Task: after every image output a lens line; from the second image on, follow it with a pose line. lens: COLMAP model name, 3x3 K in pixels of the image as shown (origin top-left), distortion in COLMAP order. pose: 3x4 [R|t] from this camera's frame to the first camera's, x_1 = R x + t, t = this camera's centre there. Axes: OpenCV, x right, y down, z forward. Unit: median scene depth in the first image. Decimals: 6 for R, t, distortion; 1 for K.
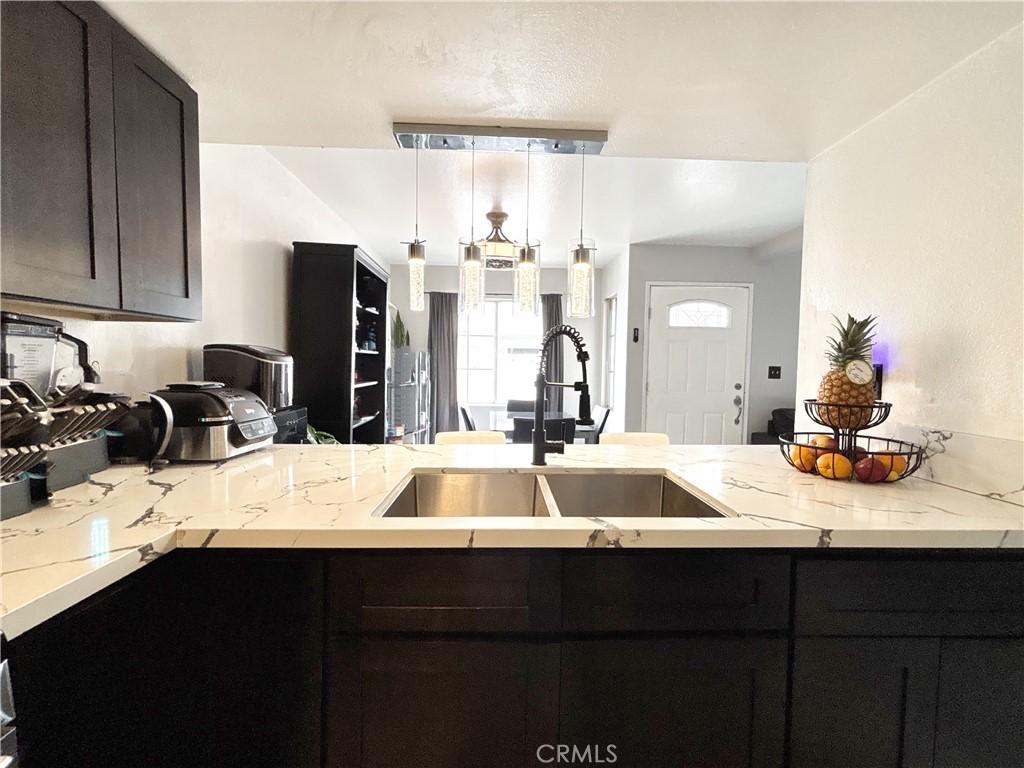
lens RADIAL K [[418.2, 0, 505.7], [0, 418.2, 382.3], [0, 0, 1]] dist [-0.002214, 0.000324]
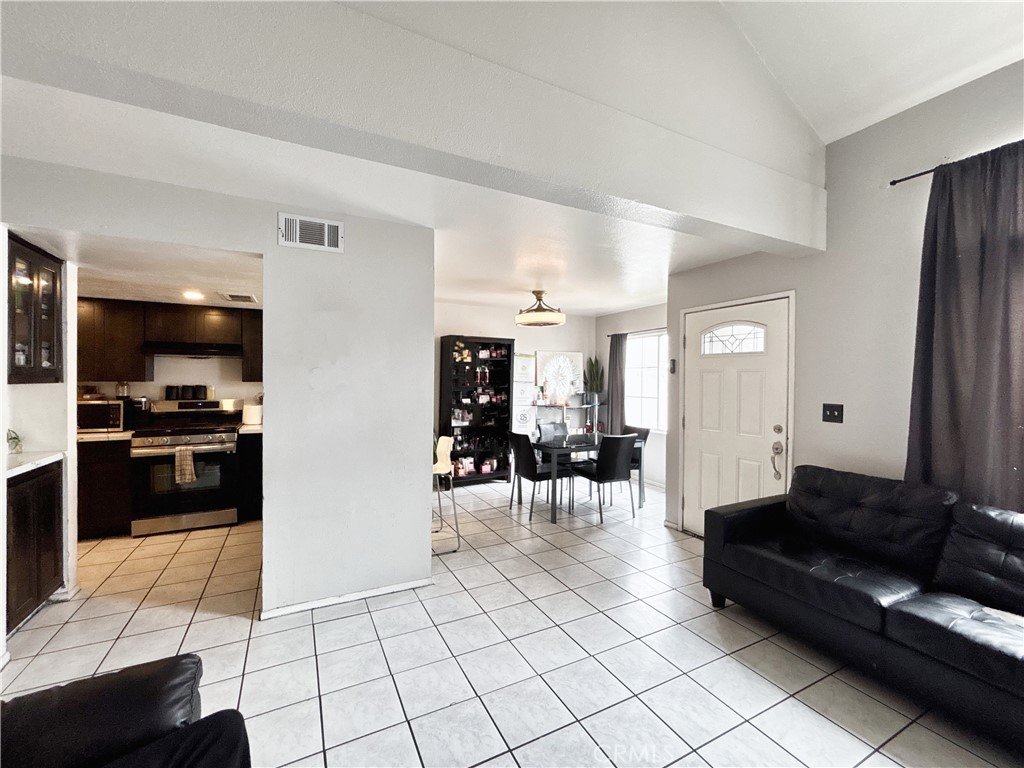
lens RADIAL K [[417.3, 0, 517.2], [0, 417.3, 382.2], [0, 0, 1]] dist [0.009489, -0.002857]
pose [[0.476493, -0.009335, -0.879129, 1.090685], [-0.038707, 0.998751, -0.031585, -0.035086], [0.878326, 0.049079, 0.475536, 0.248736]]
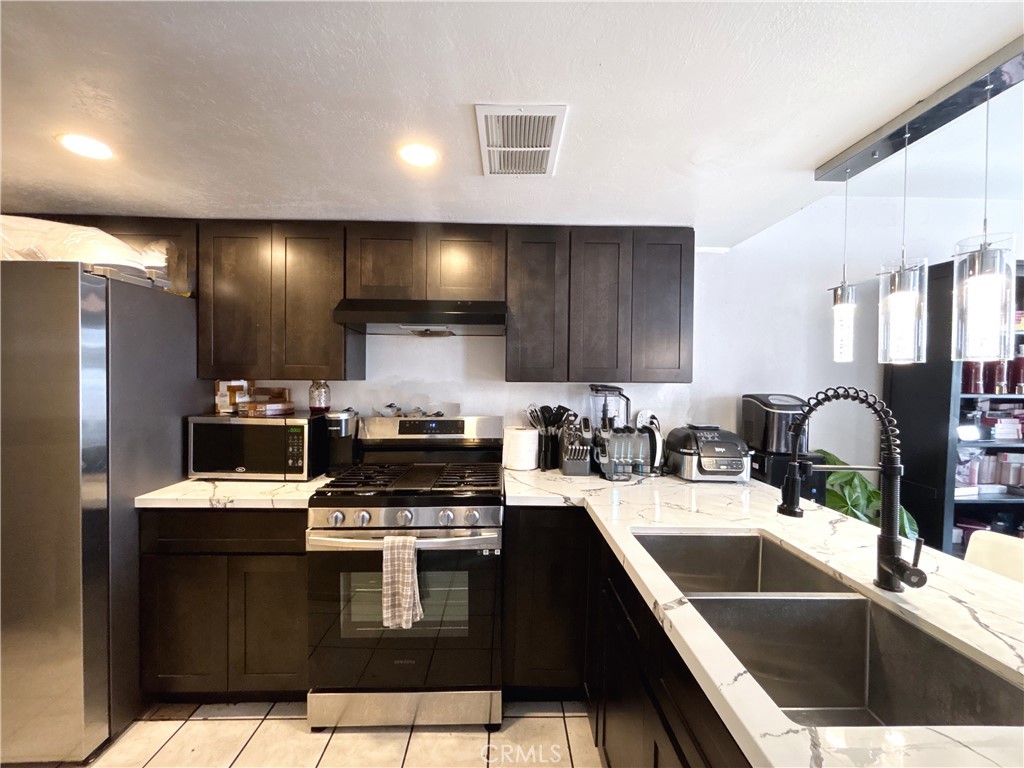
lens RADIAL K [[417.3, 0, 510.9], [0, 417.3, 381.2], [0, 0, 1]] dist [0.009489, -0.002857]
pose [[0.023141, -0.016604, -0.999594, 0.288573], [-0.055650, 0.998290, -0.017871, -0.035689], [0.998182, 0.056041, 0.022177, 0.131629]]
